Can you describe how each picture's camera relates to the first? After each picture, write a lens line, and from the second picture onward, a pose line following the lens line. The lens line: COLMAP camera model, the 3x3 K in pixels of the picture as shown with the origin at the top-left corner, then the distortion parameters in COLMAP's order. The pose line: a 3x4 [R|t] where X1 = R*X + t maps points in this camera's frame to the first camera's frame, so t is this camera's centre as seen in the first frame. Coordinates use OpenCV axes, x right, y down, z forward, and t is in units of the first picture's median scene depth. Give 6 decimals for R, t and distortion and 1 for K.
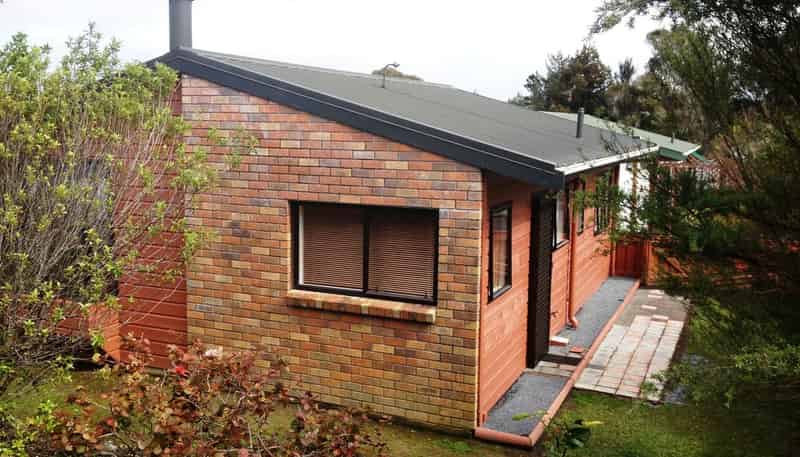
lens RADIAL K [[743.2, 0, 400.0], [0, 743.2, 228.5], [0, 0, 1]] dist [0.104336, -0.263354]
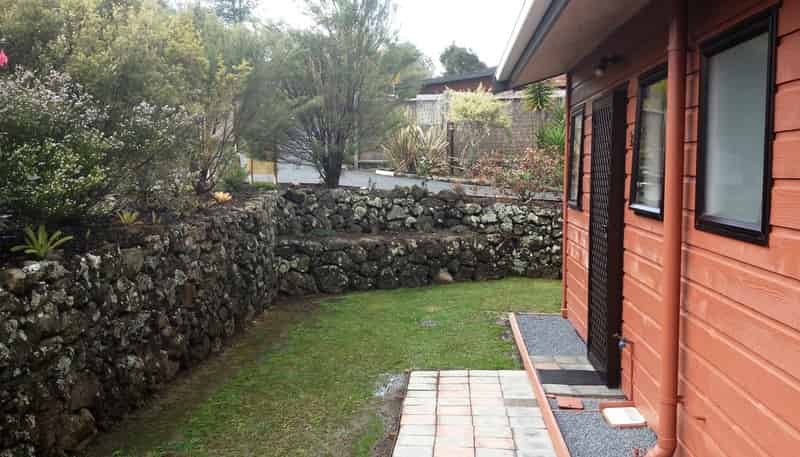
lens RADIAL K [[743.2, 0, 400.0], [0, 743.2, 228.5], [0, 0, 1]] dist [0.104336, -0.263354]
pose [[-0.940344, 0.023798, -0.339392, 0.654633], [-0.049142, 0.977590, 0.204703, -0.064540], [0.336658, 0.209169, -0.918101, 1.785541]]
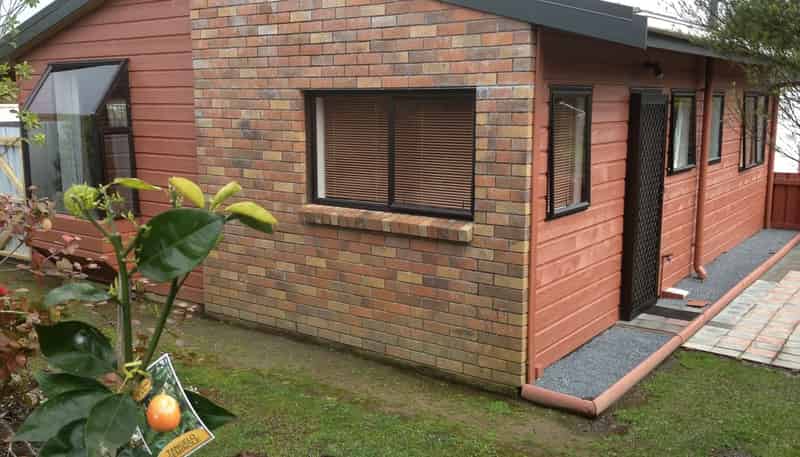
lens RADIAL K [[743.2, 0, 400.0], [0, 743.2, 228.5], [0, 0, 1]] dist [0.104336, -0.263354]
pose [[0.977680, 0.021294, -0.209016, 0.124867], [-0.015313, 0.999427, 0.030195, 0.084873], [0.209539, -0.026321, 0.977446, 0.236264]]
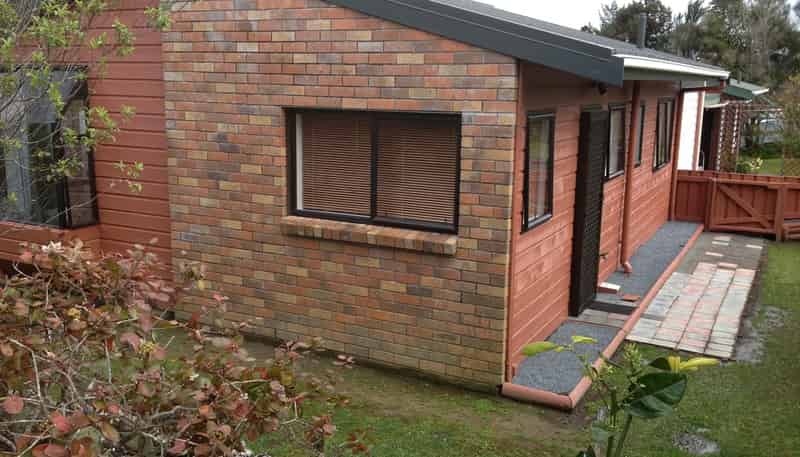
lens RADIAL K [[743.2, 0, 400.0], [0, 743.2, 228.5], [0, 0, 1]] dist [0.104336, -0.263354]
pose [[0.997934, 0.014566, -0.062568, 0.034757], [-0.011096, 0.998400, 0.055449, 0.049716], [0.063276, -0.054640, 0.996499, 0.174208]]
